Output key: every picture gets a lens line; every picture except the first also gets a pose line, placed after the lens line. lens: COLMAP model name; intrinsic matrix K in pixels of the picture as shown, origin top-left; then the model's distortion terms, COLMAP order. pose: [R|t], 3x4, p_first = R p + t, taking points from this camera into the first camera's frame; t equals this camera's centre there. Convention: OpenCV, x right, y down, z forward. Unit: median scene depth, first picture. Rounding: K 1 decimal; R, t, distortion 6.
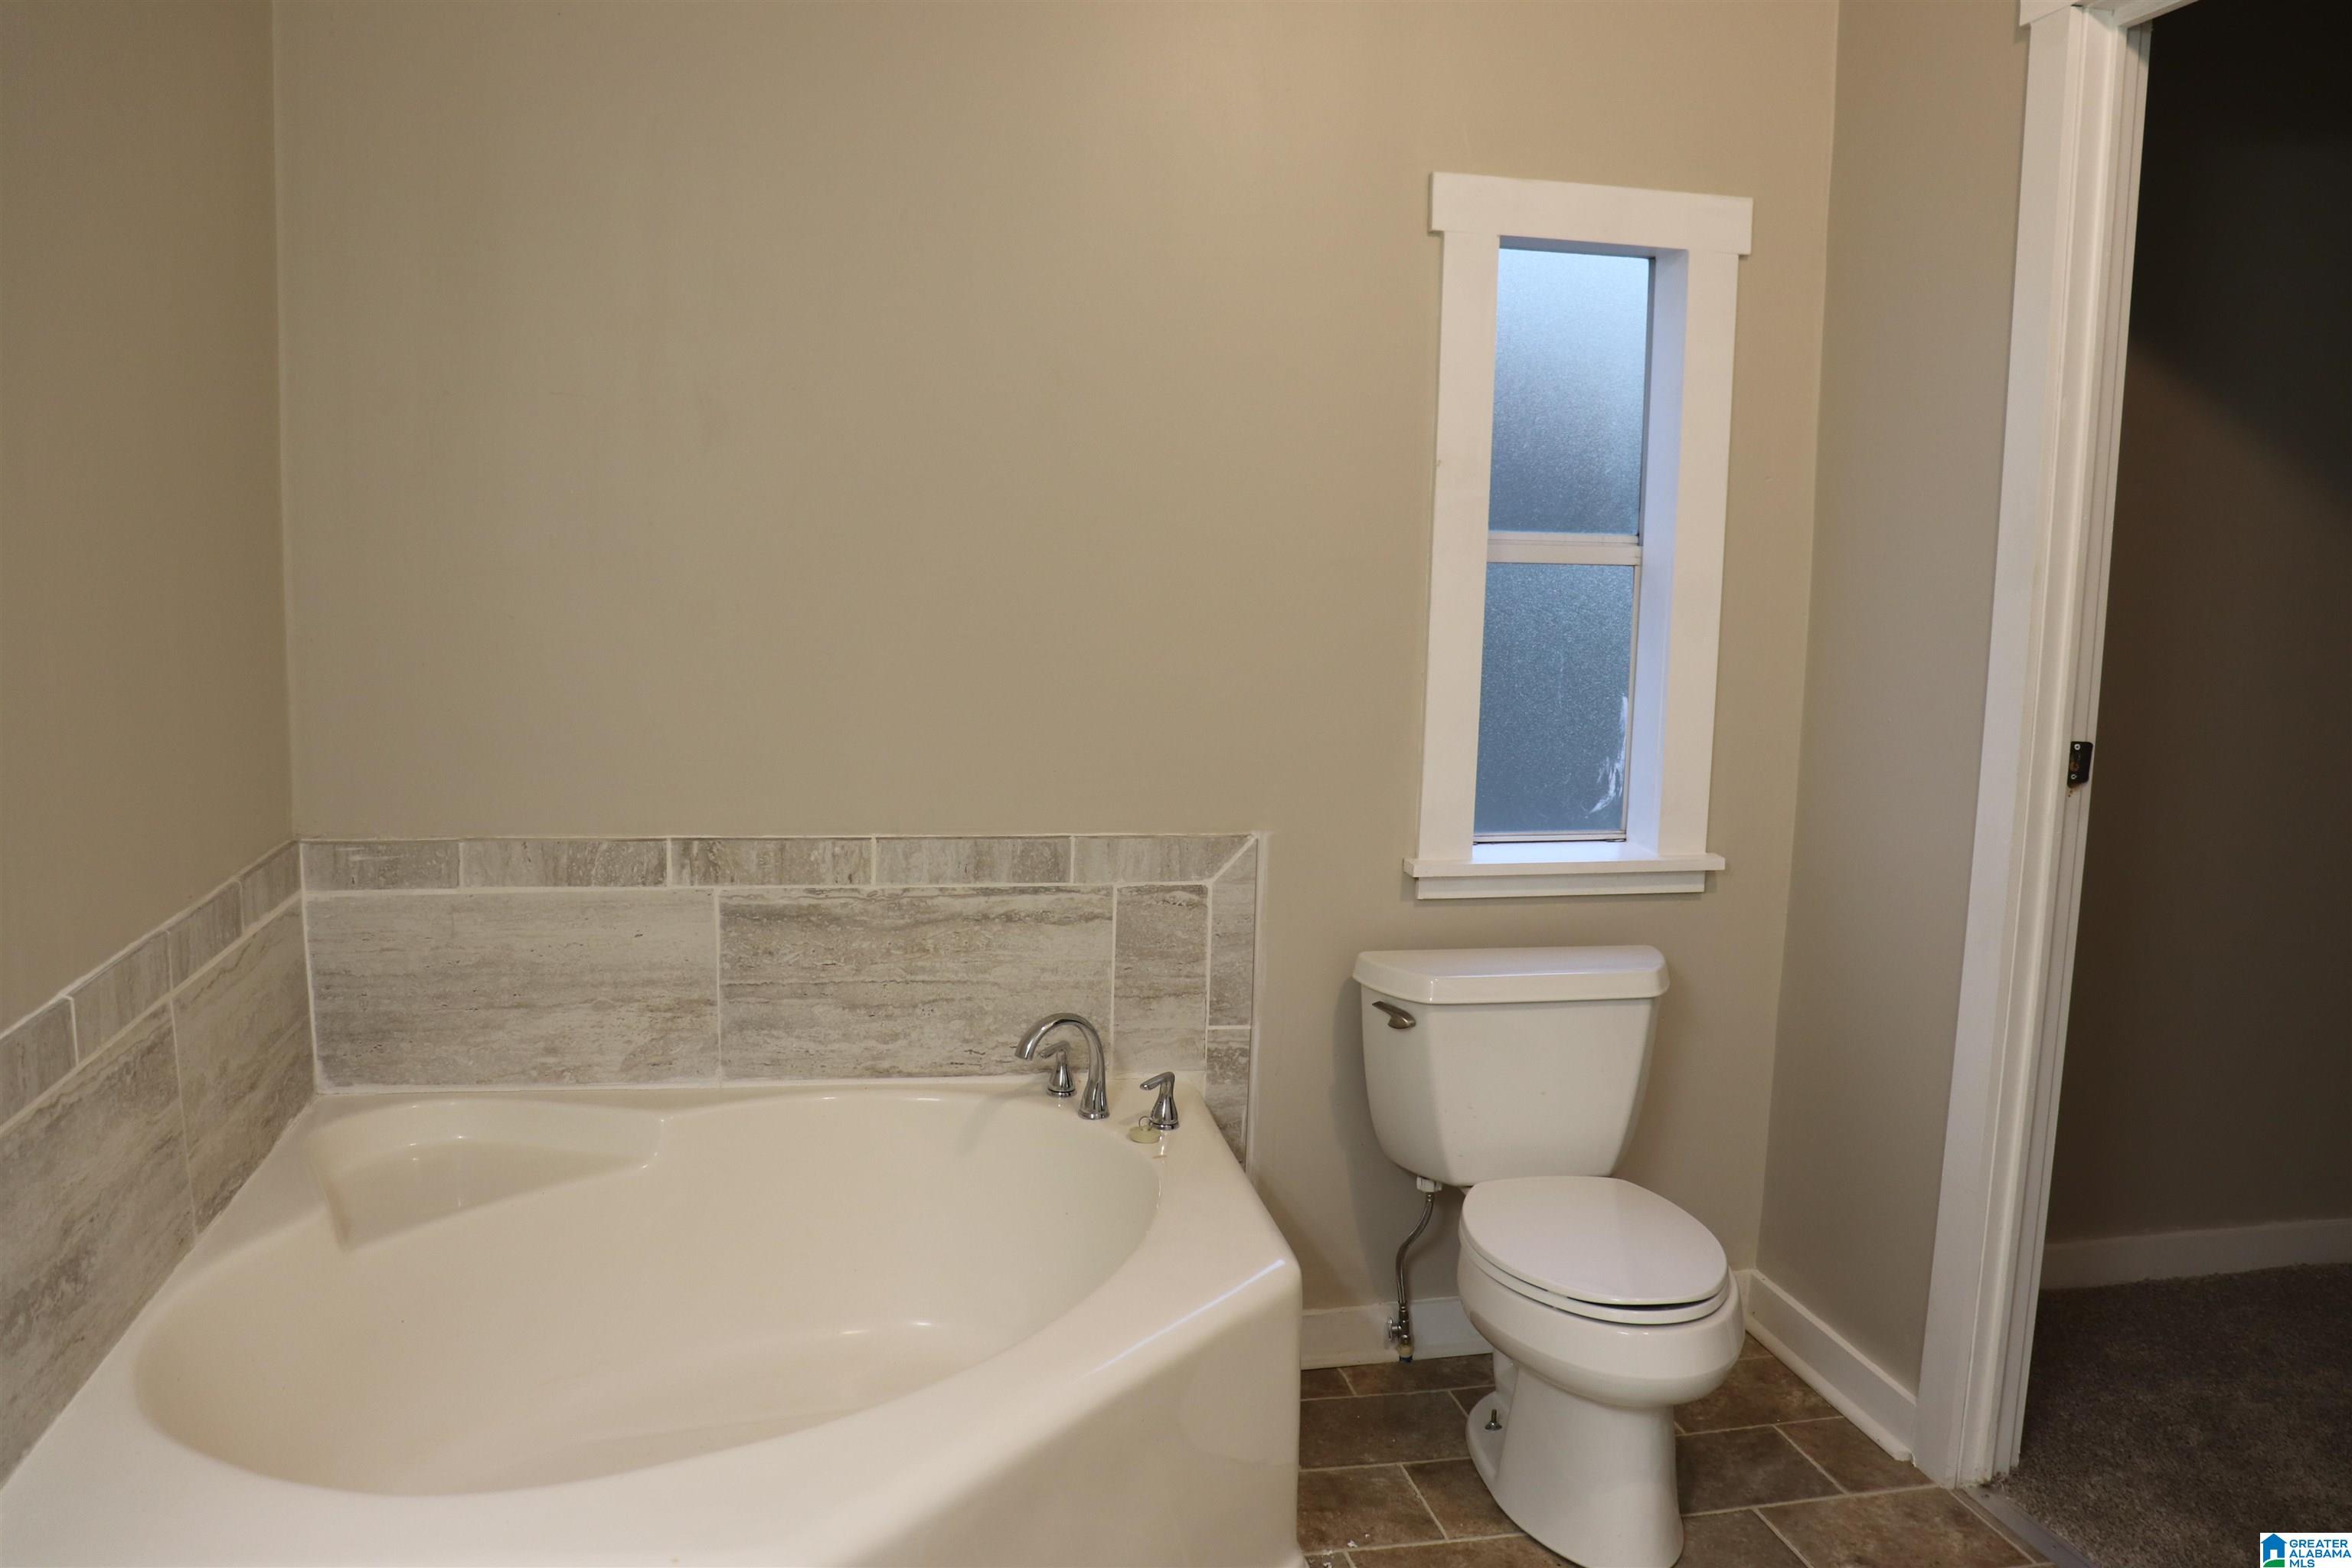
lens RADIAL K [[1930.8, 0, 1182.5], [0, 1930.8, 784.4], [0, 0, 1]] dist [-0.180551, 0.164305]
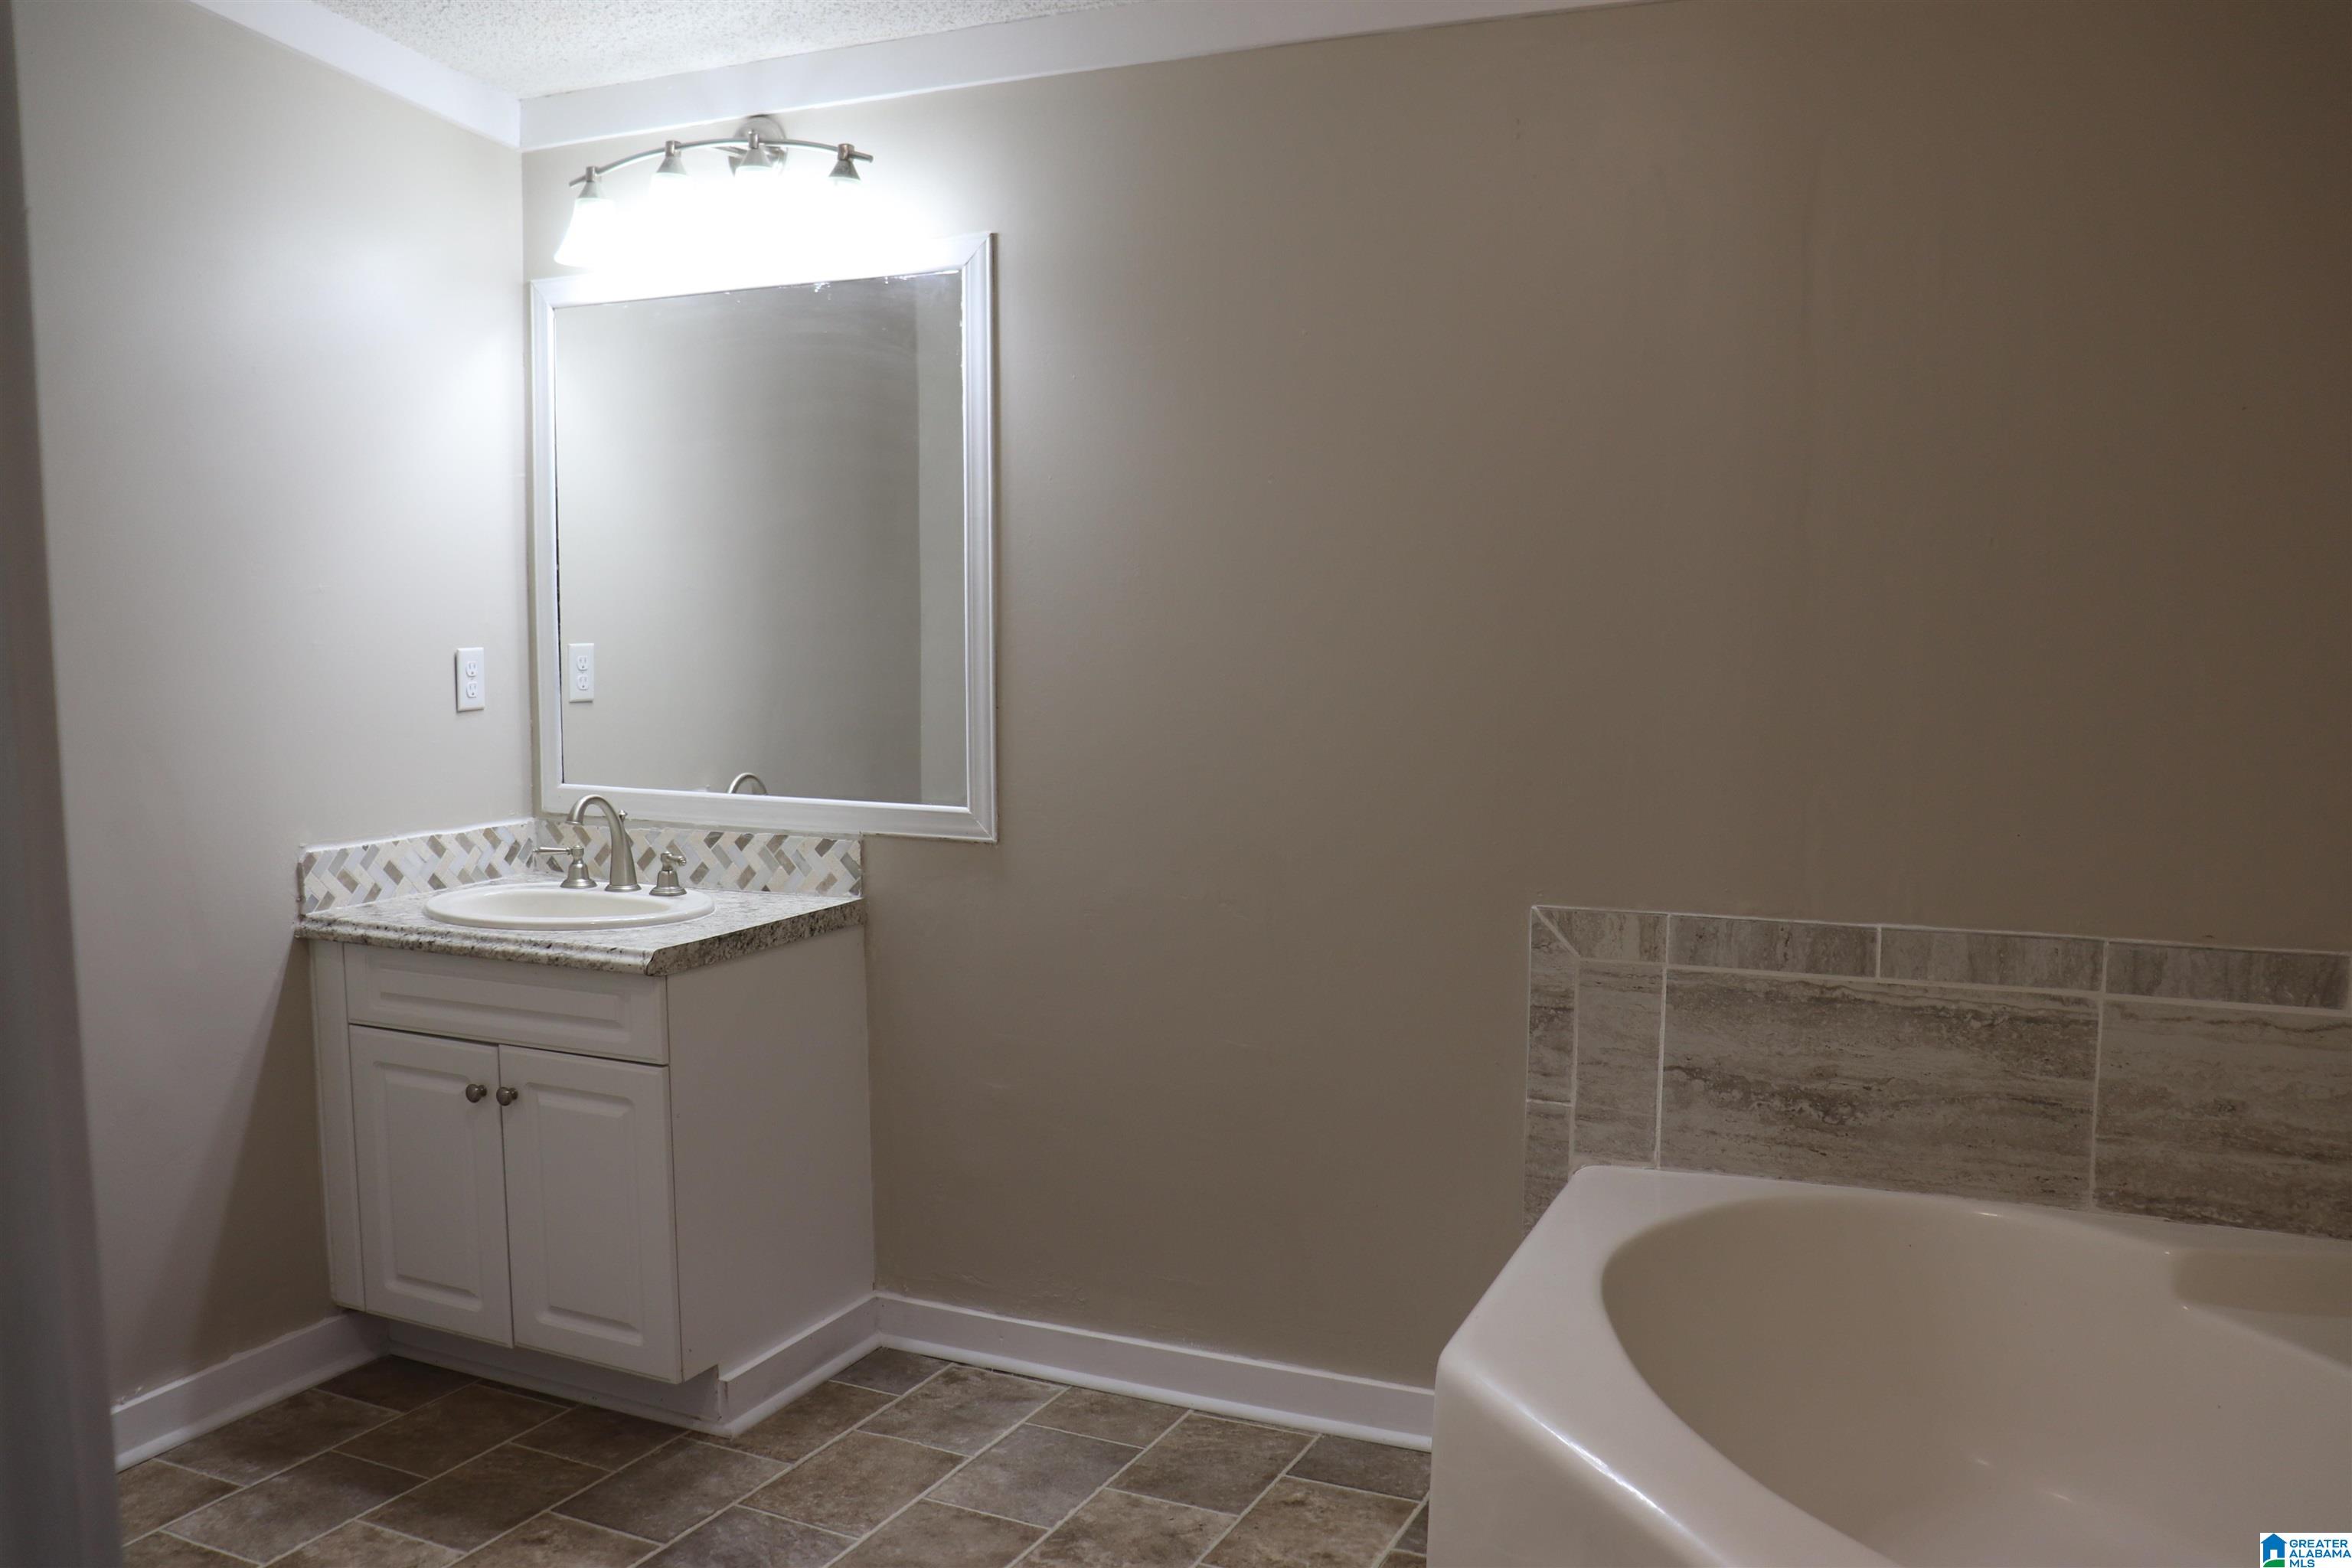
lens RADIAL K [[1930.8, 0, 1182.5], [0, 1930.8, 784.4], [0, 0, 1]] dist [-0.180551, 0.164305]
pose [[-0.602116, 0.064197, -0.795823, 0.799818], [-0.118393, 0.978563, 0.168513, -0.160492], [0.789581, 0.195684, -0.581609, 1.294851]]
